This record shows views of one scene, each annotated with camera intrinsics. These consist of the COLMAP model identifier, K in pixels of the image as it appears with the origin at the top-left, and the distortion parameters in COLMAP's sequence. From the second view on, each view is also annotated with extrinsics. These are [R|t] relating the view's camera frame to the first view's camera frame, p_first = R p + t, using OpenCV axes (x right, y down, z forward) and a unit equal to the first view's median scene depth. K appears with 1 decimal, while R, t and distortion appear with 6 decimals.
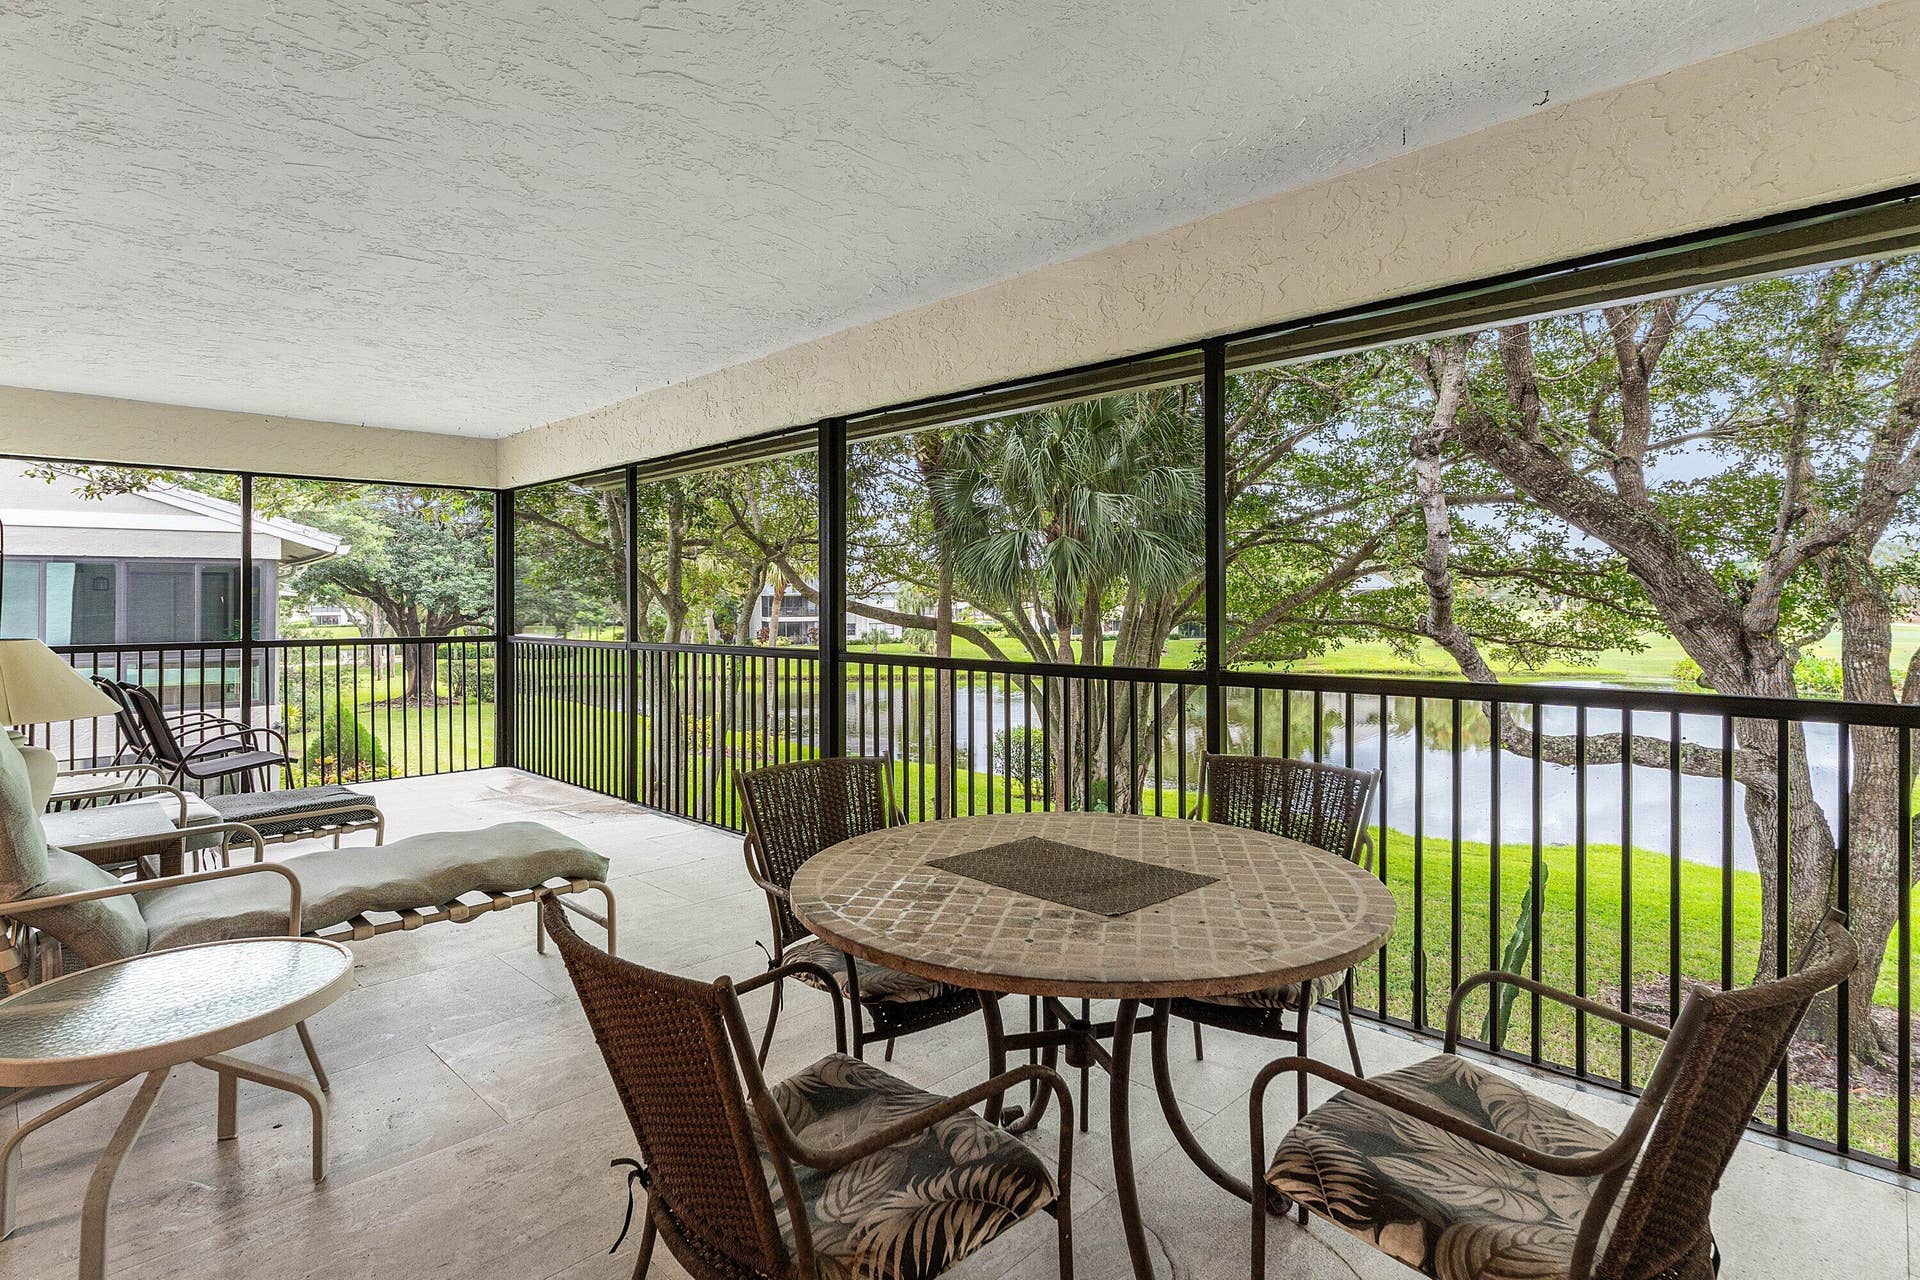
lens RADIAL K [[1006.8, 0, 987.6], [0, 1006.8, 606.2], [0, 0, 1]] dist [0.001520, 0.000778]
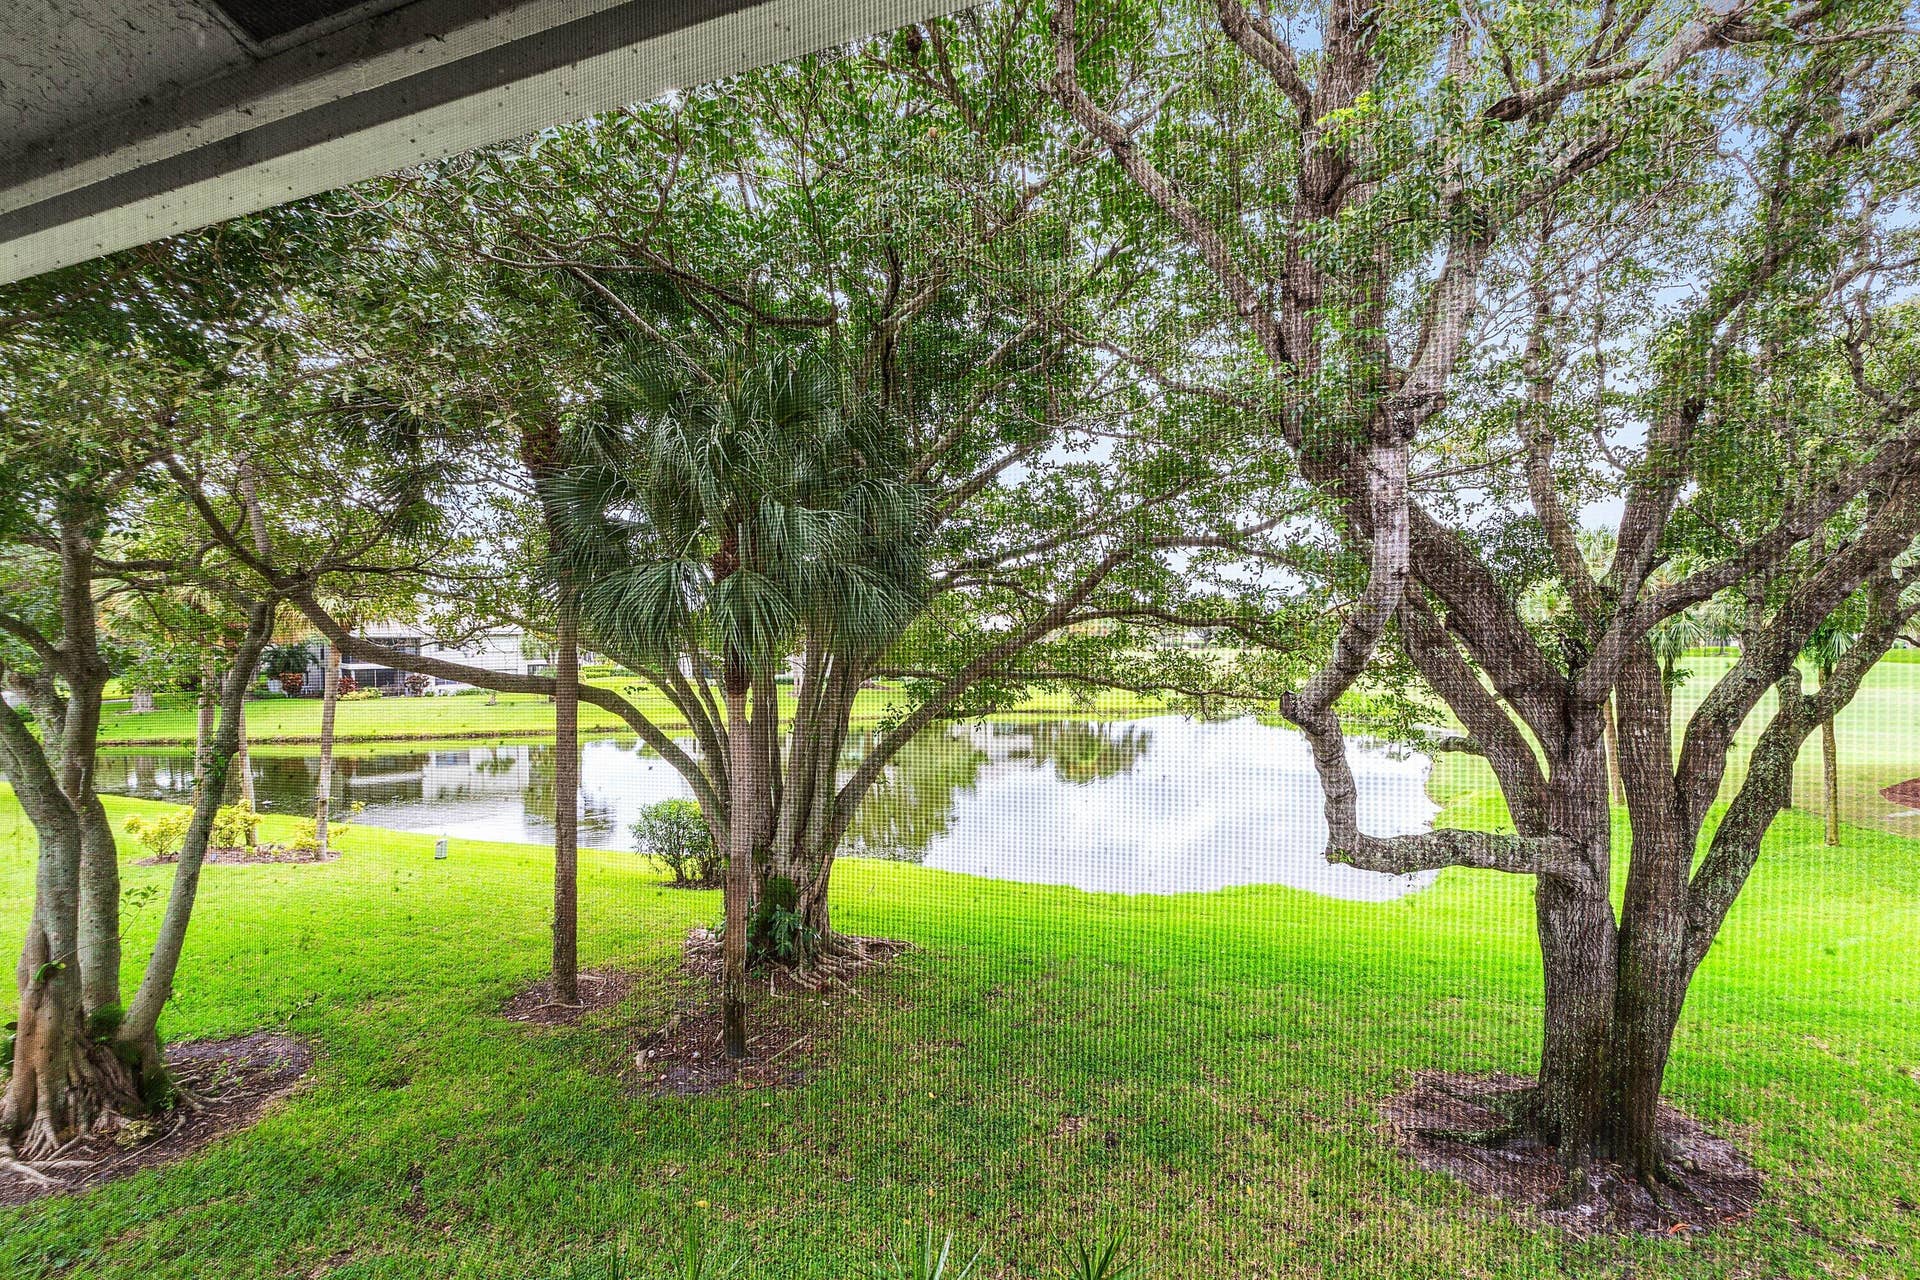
lens RADIAL K [[1038.7, 0, 944.6], [0, 1038.7, 698.8], [0, 0, 1]] dist [0.025234, 0.000737]
pose [[0.956426, -0.012461, 0.291708, -0.001834], [-0.001890, 0.998804, 0.048862, -0.012355], [-0.291968, -0.047285, 0.955258, 0.217083]]
